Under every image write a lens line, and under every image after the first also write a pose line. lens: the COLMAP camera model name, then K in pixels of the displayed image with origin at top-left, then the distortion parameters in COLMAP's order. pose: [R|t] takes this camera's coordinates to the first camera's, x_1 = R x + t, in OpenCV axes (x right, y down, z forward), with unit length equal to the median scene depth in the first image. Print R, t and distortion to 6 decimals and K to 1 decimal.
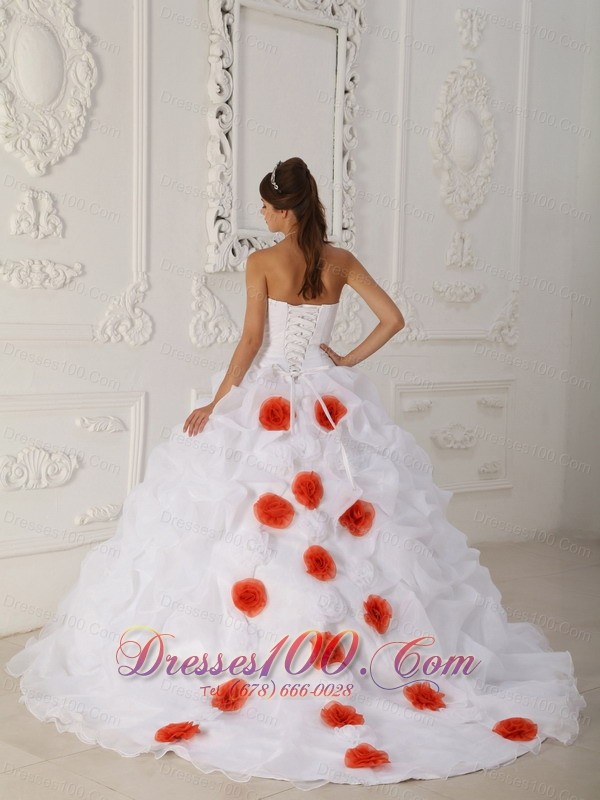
lens RADIAL K [[1288.0, 0, 296.0], [0, 1288.0, 405.9], [0, 0, 1]] dist [0.179088, 0.000000]
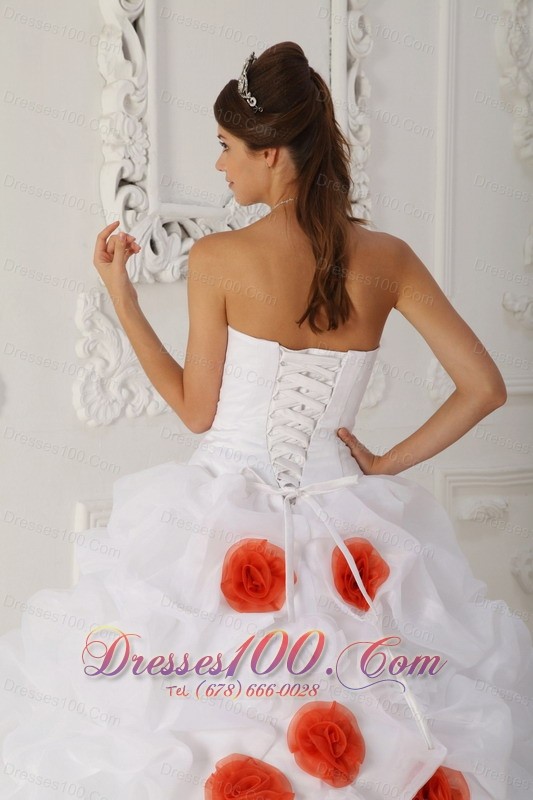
lens RADIAL K [[1476.1, 0, 285.5], [0, 1476.1, 403.9], [0, 0, 1]] dist [0.284100, 0.000000]
pose [[0.998393, -0.020586, 0.052803, -0.027905], [0.021487, 0.999632, -0.016546, -0.043179], [-0.052443, 0.017654, 0.998468, 0.390121]]
